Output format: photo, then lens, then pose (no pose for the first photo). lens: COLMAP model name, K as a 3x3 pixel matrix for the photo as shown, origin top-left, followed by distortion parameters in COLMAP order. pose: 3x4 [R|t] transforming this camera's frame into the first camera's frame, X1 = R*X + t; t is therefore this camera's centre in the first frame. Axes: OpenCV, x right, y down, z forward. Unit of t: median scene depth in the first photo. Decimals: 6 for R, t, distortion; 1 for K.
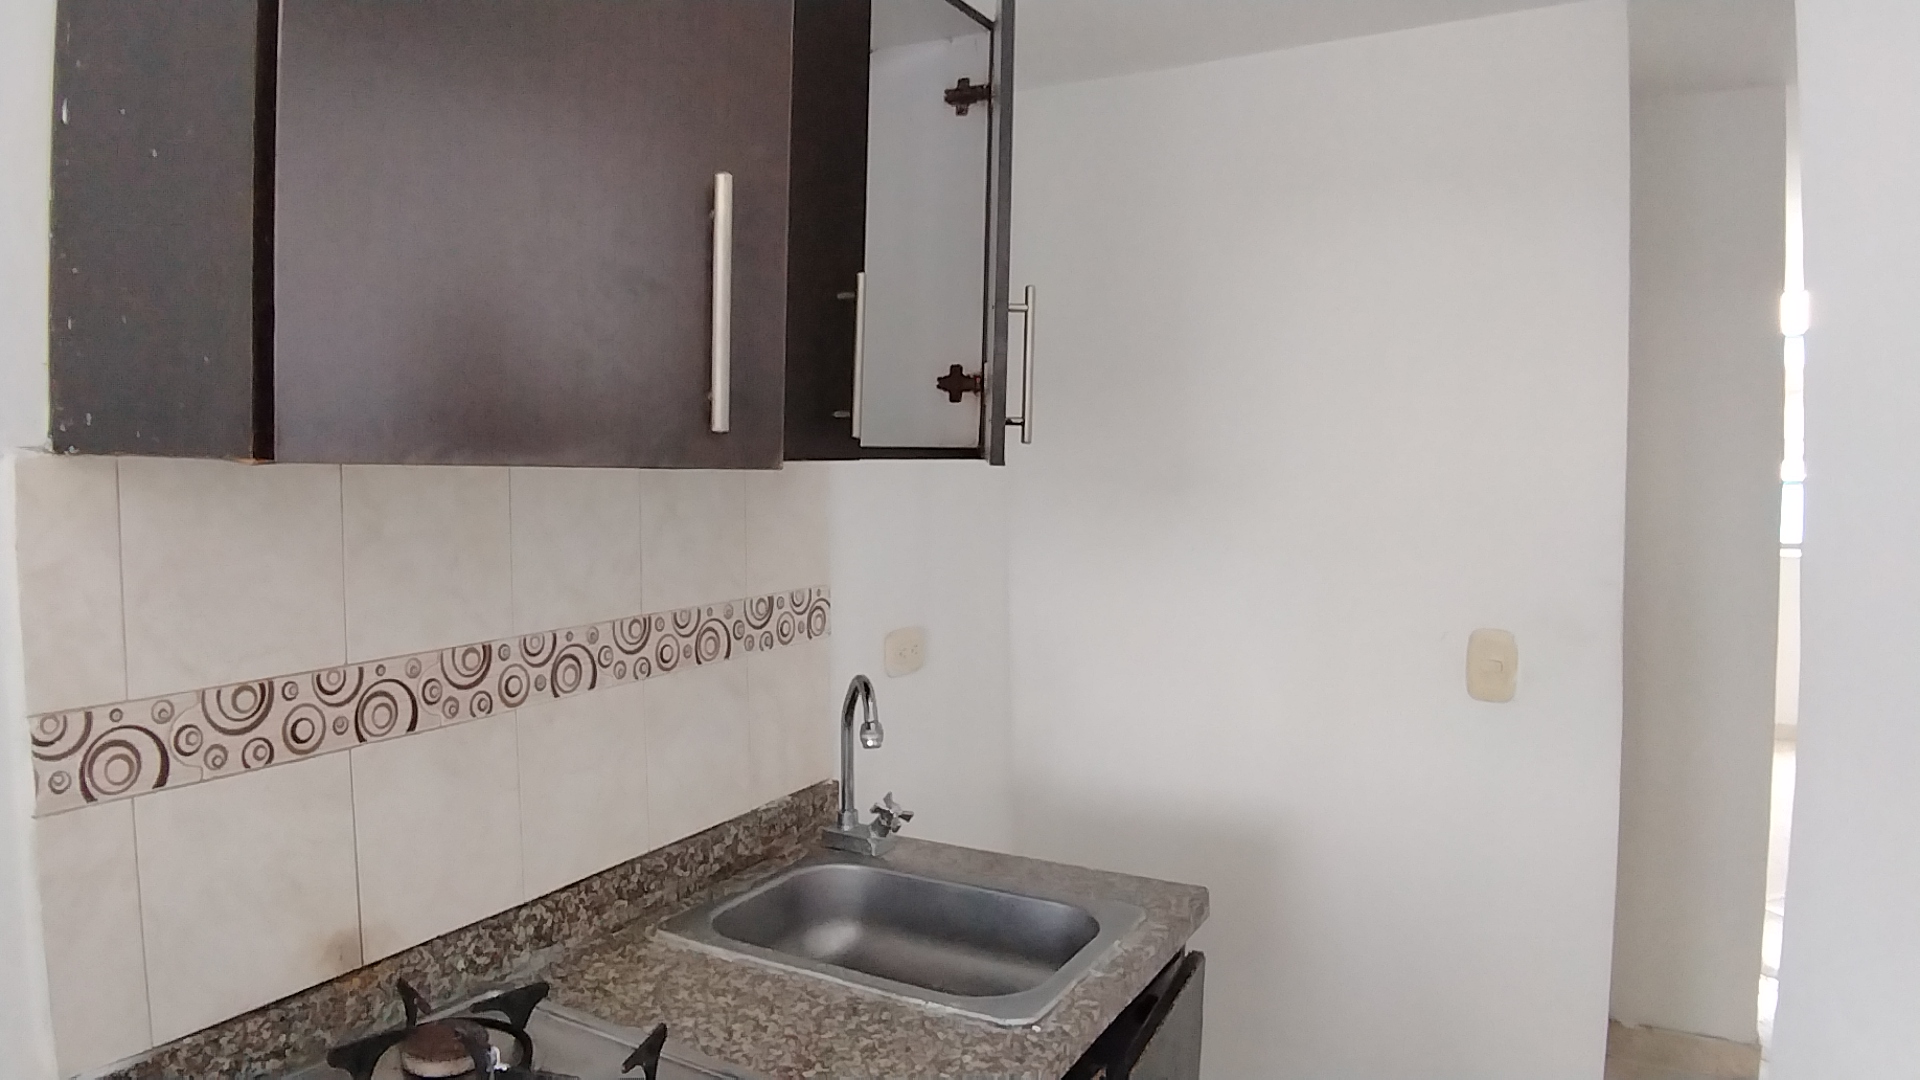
lens RADIAL K [[1212.8, 0, 967.2], [0, 1212.8, 547.5], [0, 0, 1]] dist [-0.088728, 0.019973]
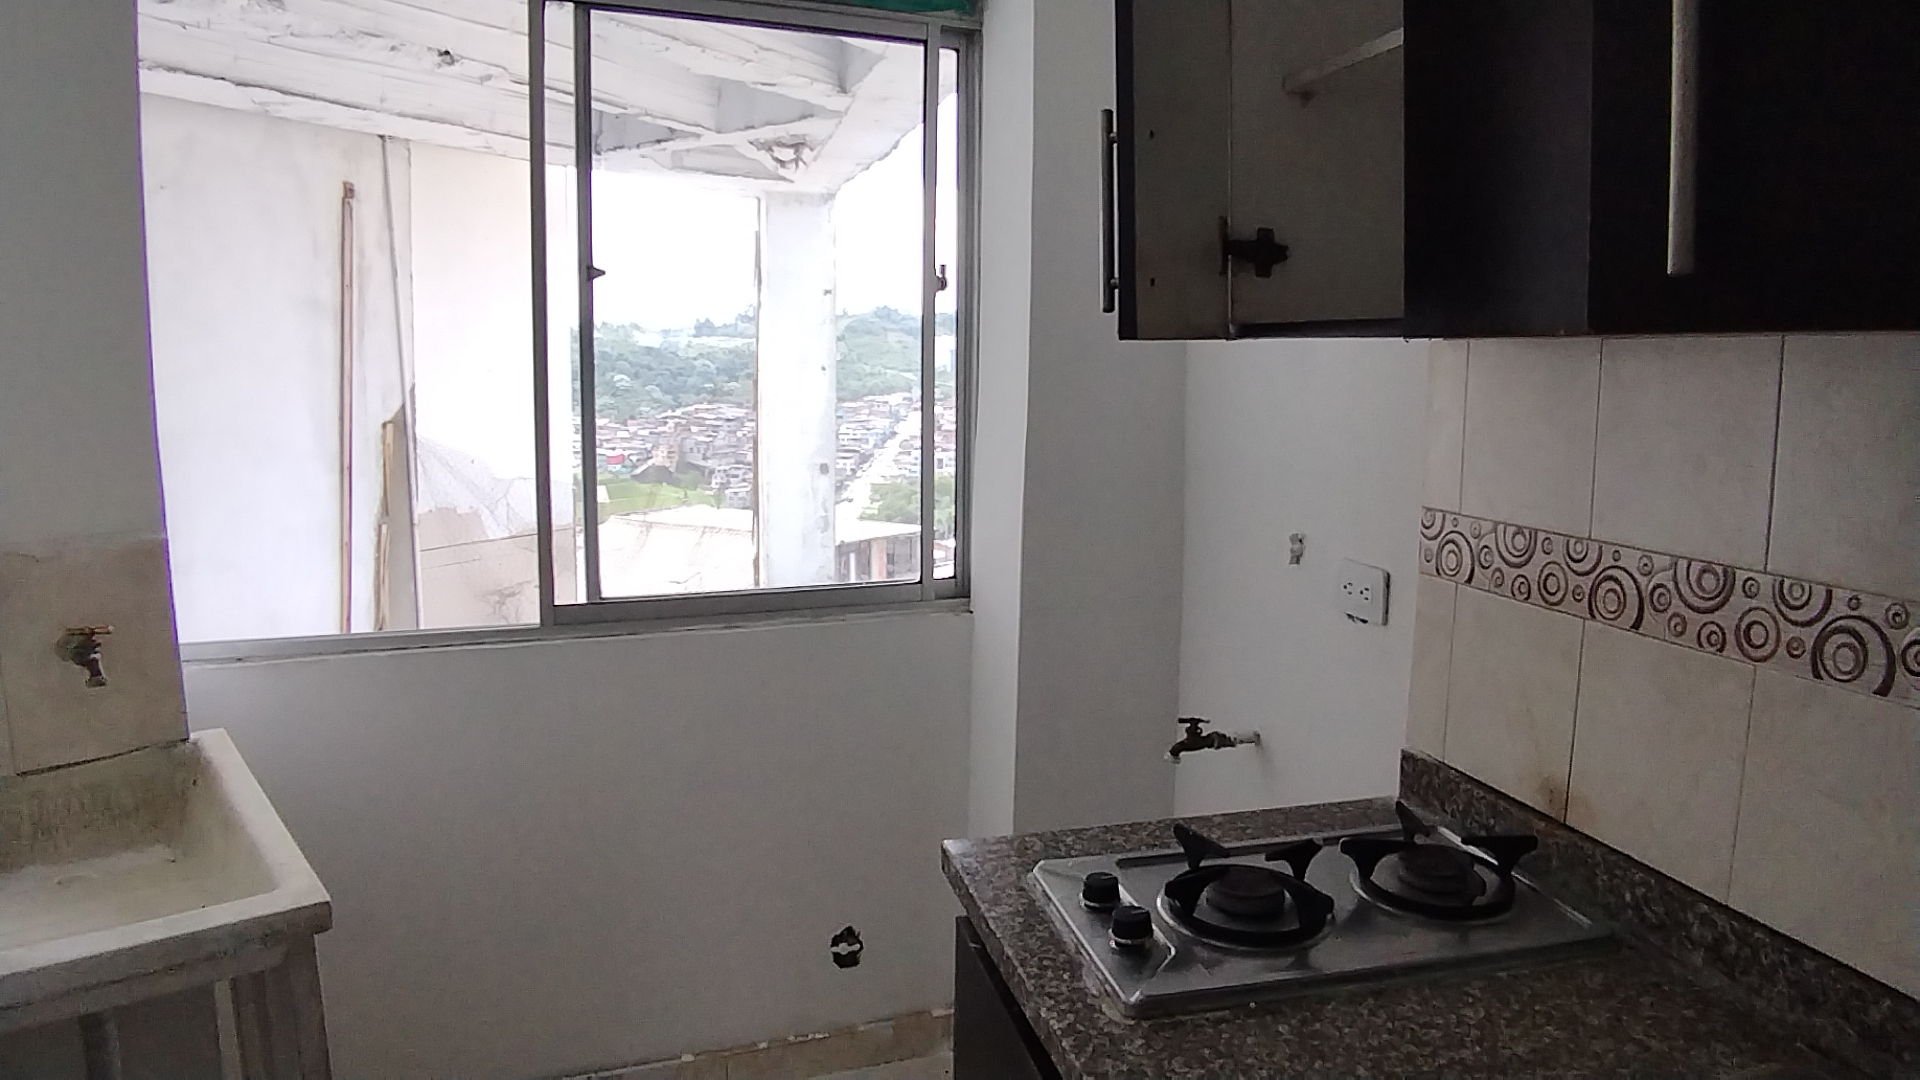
lens RADIAL K [[1212.8, 0, 942.5], [0, 1212.8, 537.2], [0, 0, 1]] dist [-0.088728, 0.019973]
pose [[-0.742060, 0.095106, -0.663552, 0.507151], [-0.053319, 0.978374, 0.199856, -0.069406], [0.668209, 0.183685, -0.720941, 1.161477]]
